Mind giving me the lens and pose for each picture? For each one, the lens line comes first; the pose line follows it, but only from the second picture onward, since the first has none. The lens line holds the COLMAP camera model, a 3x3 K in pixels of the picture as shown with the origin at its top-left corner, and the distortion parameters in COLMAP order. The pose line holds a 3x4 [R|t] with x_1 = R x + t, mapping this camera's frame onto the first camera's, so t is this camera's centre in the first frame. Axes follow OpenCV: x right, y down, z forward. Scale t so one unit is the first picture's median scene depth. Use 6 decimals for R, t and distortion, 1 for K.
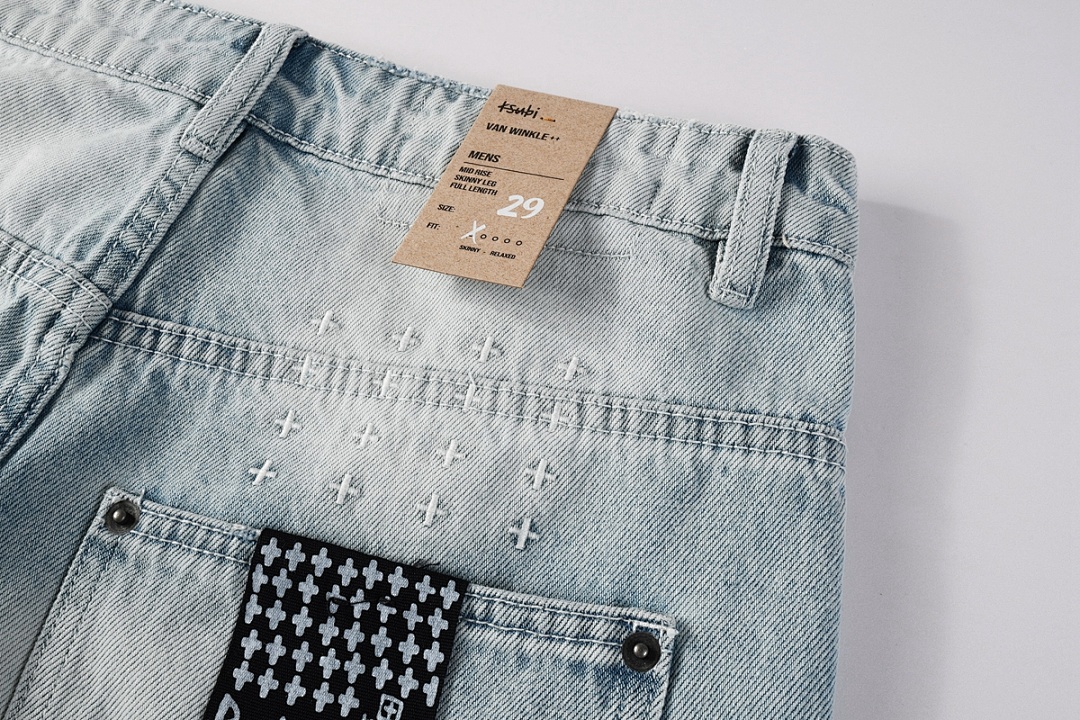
lens RADIAL K [[1152.5, 0, 538.8], [0, 1152.5, 356.7], [0, 0, 1]] dist [0.010250, 0.000000]
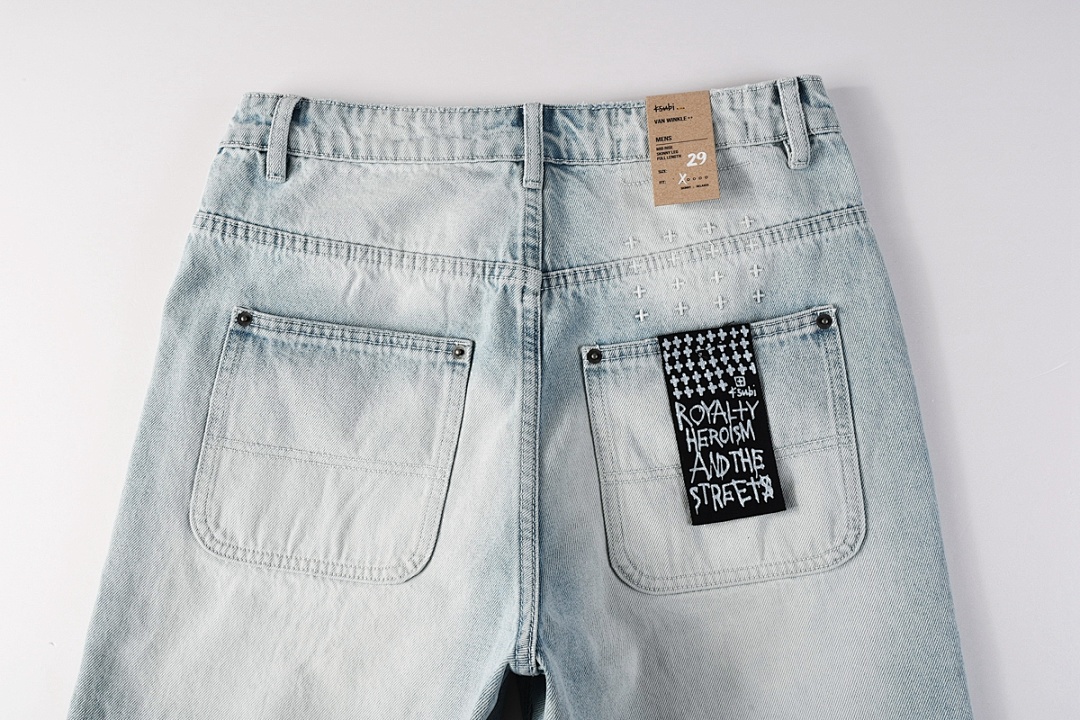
lens RADIAL K [[948.2, 0, 542.6], [0, 948.2, 363.5], [0, 0, 1]] dist [-0.015476, 0.007340]
pose [[0.913868, -0.397039, 0.084886, -0.603832], [0.352857, 0.880095, 0.317687, -0.474768], [-0.200842, -0.260371, 0.944388, -0.756812]]
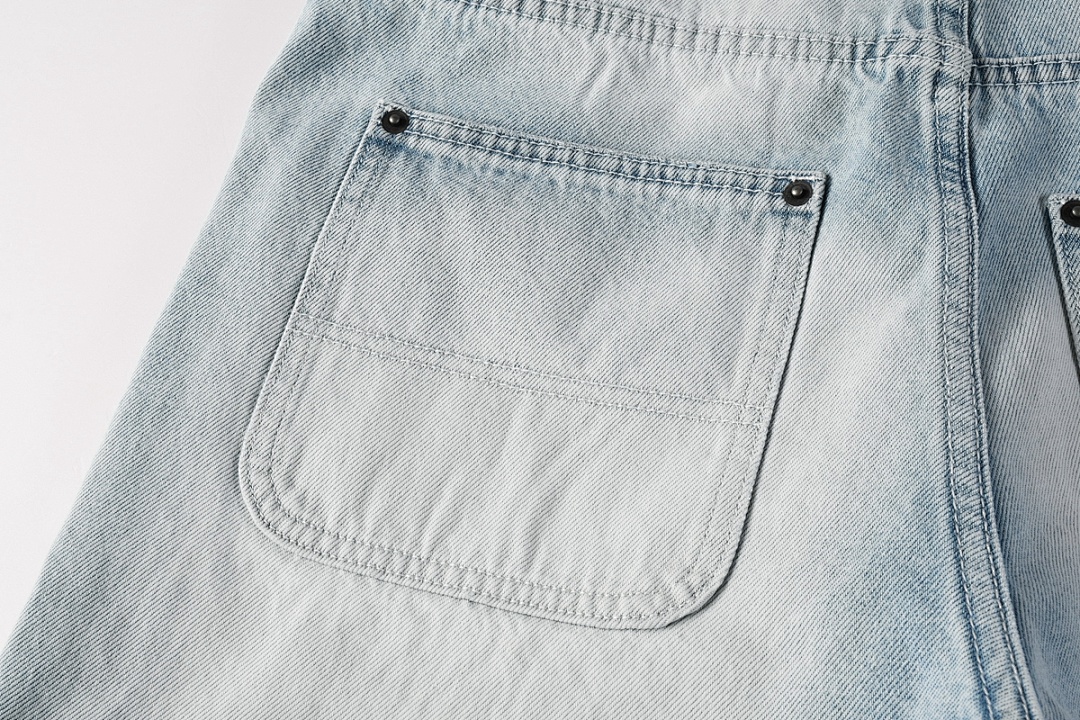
lens RADIAL K [[1152.5, 0, 537.8], [0, 1152.5, 361.0], [0, 0, 1]] dist [0.010250, 0.000000]
pose [[0.953787, -0.290321, 0.077483, -0.975205], [0.286254, 0.956305, 0.059493, 0.054959], [-0.091370, -0.034564, 0.995217, -0.103073]]
